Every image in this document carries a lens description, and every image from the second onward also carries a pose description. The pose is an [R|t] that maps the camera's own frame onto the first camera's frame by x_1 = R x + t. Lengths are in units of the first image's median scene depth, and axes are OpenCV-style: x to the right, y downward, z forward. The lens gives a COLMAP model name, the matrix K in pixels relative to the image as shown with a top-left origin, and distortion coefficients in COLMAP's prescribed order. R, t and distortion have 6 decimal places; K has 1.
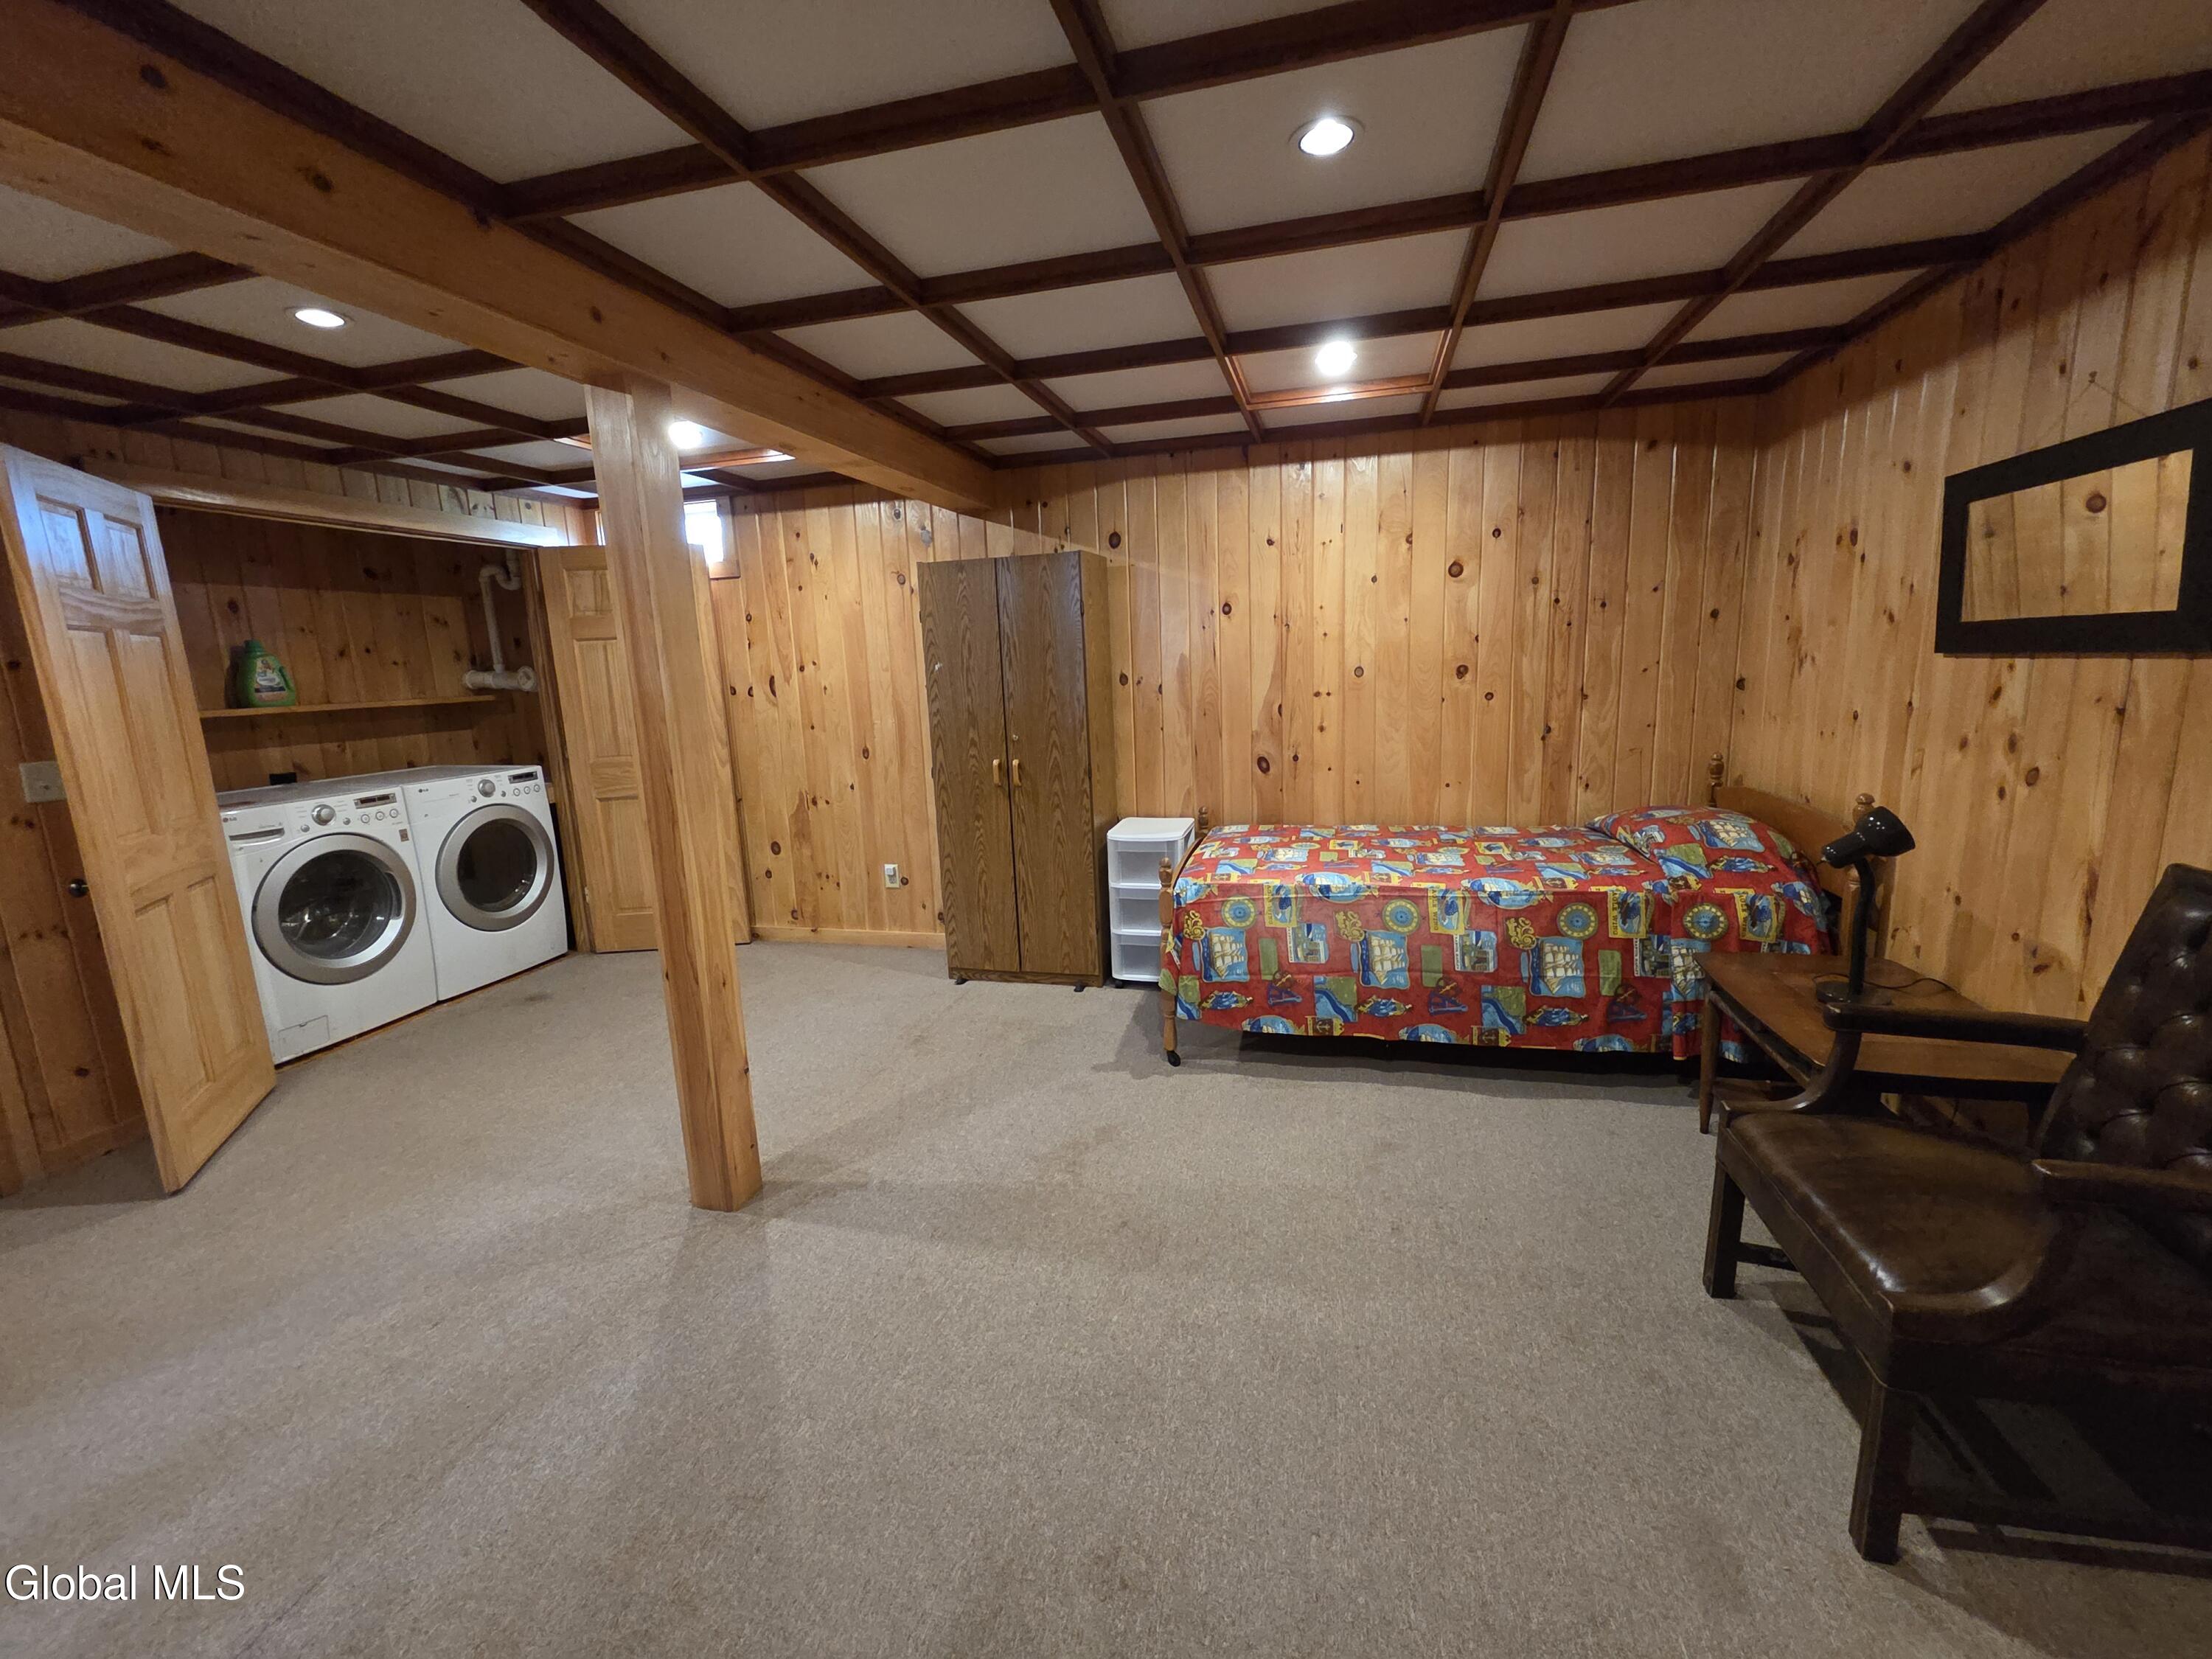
lens RADIAL K [[902.1, 0, 1101.7], [0, 902.1, 827.2], [0, 0, 1]] dist [0.004023, -0.000590]
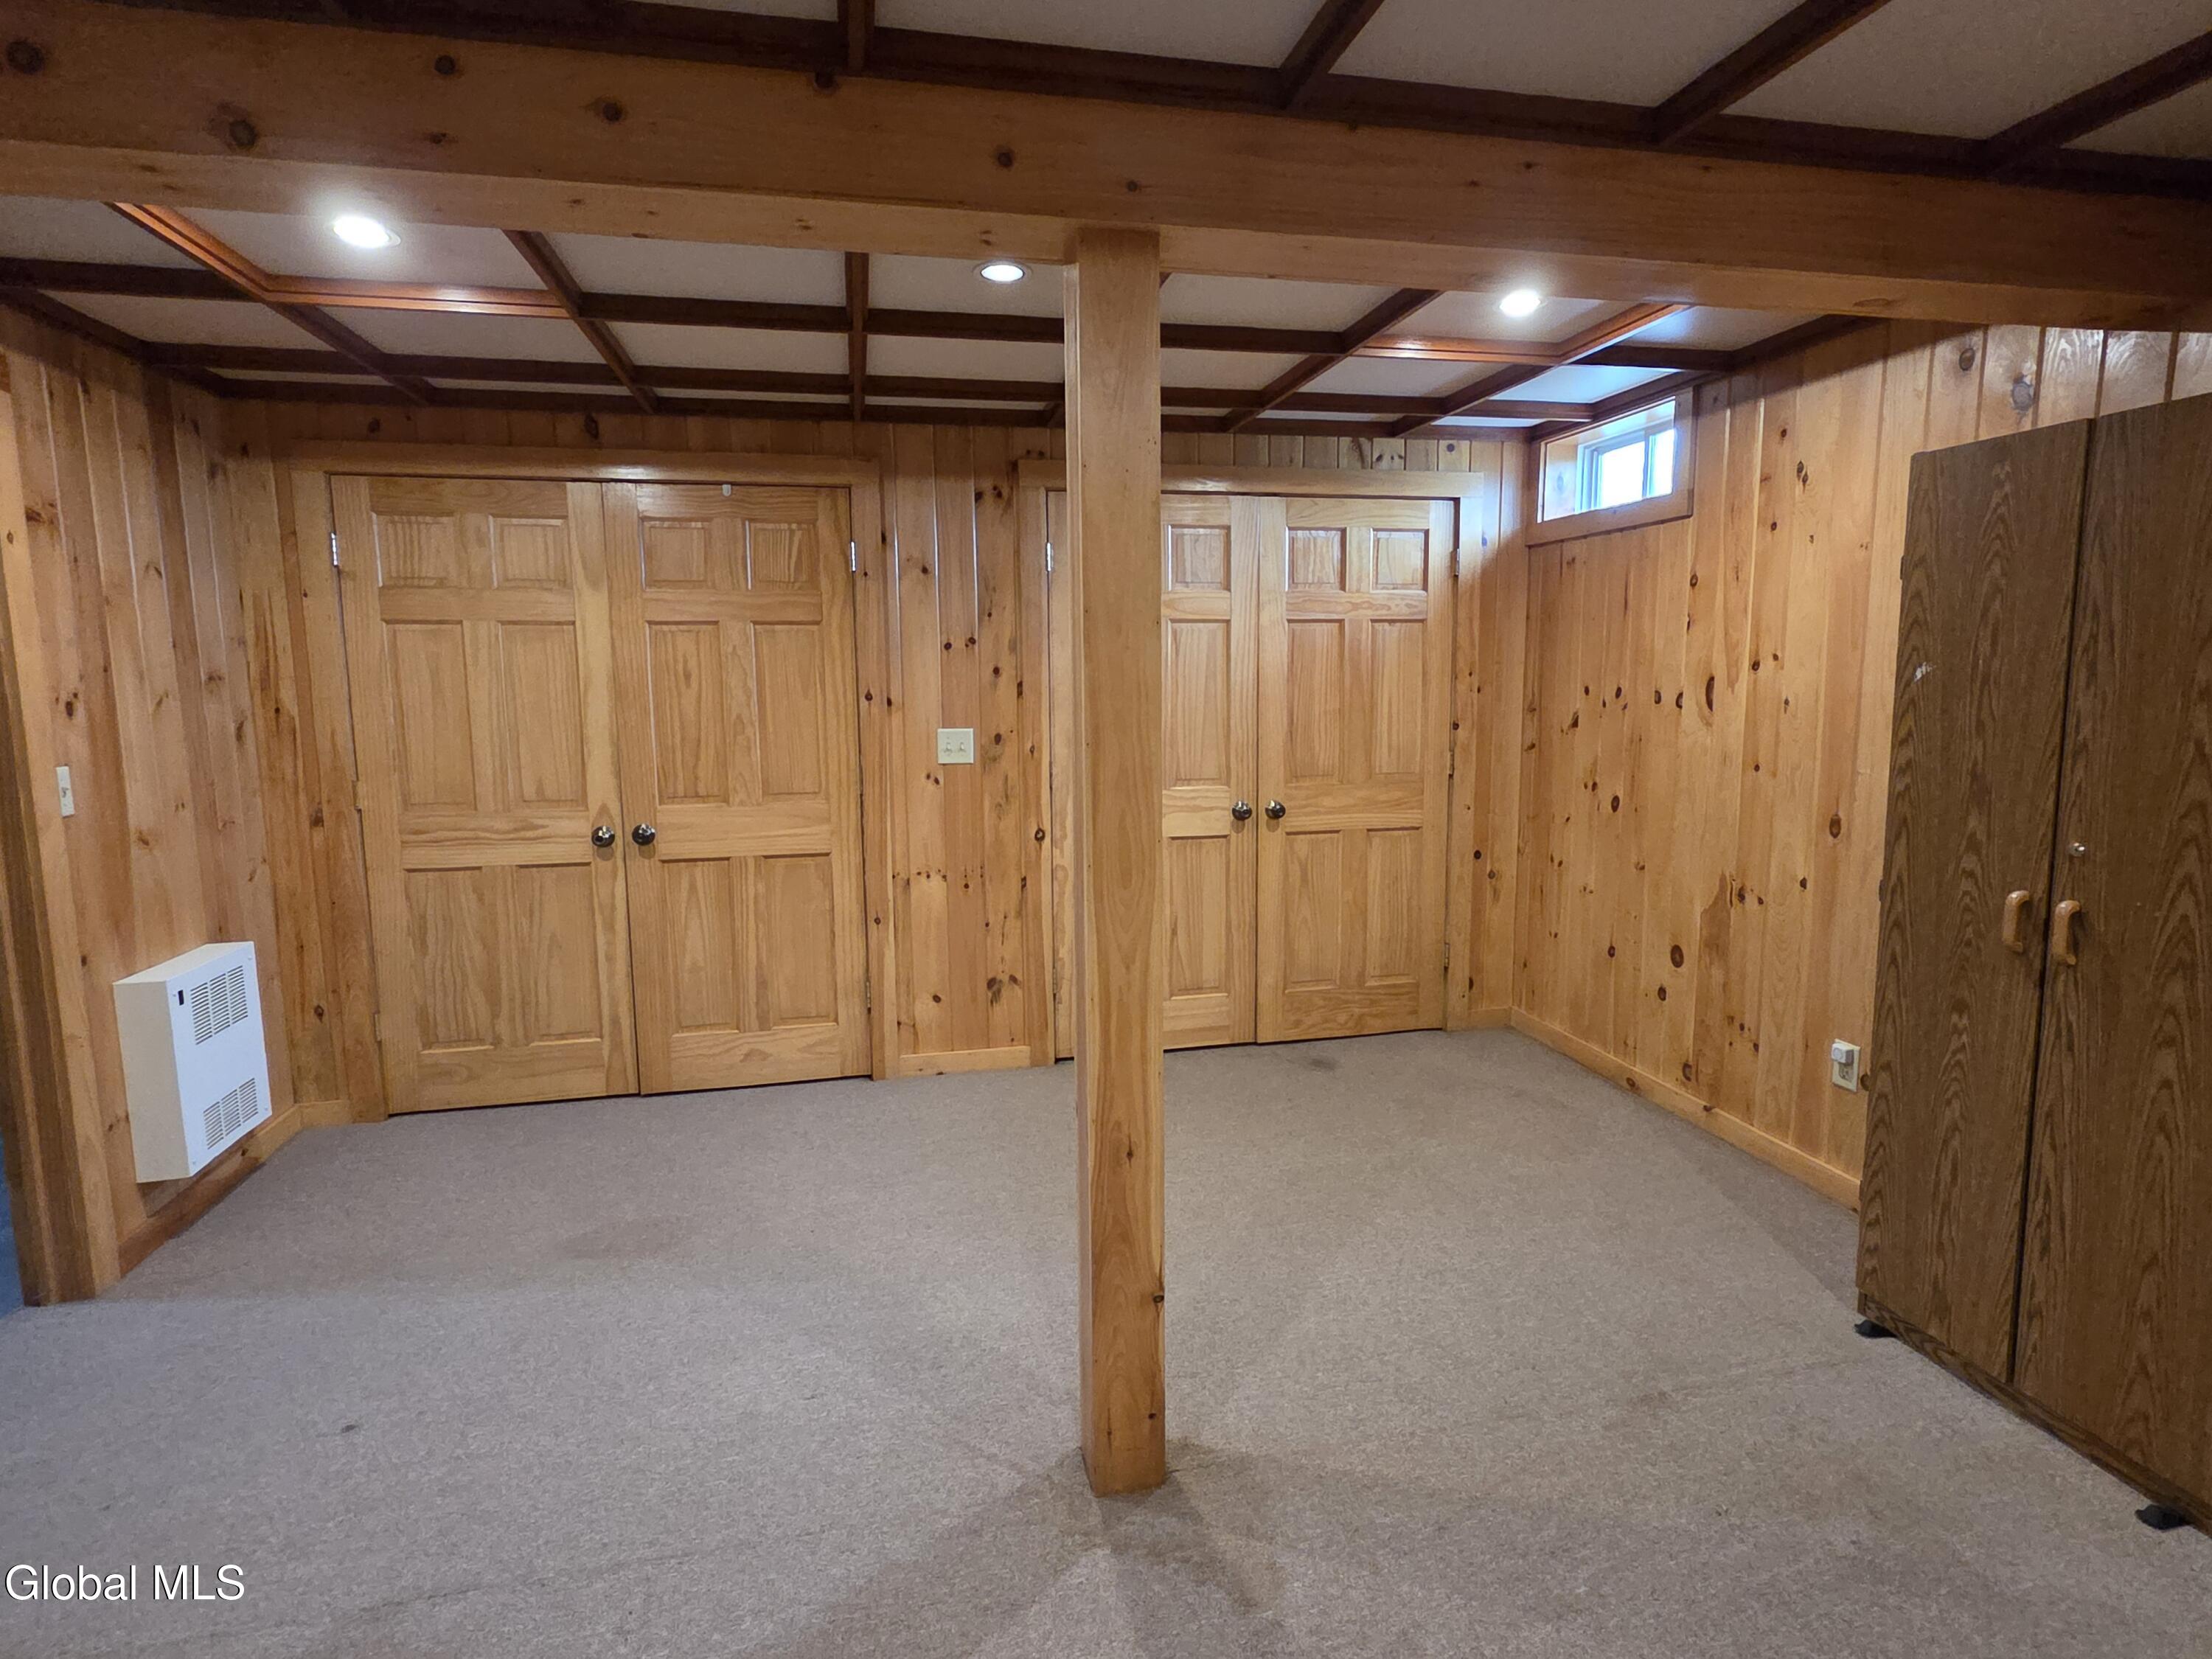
lens RADIAL K [[1142.5, 0, 1105.5], [0, 1142.5, 820.7], [0, 0, 1]] dist [0.003660, 0.000346]
pose [[0.457437, 0.149161, -0.876643, 0.156087], [-0.171776, 0.982085, 0.077469, -0.074181], [0.872493, 0.115149, 0.474864, 0.350602]]
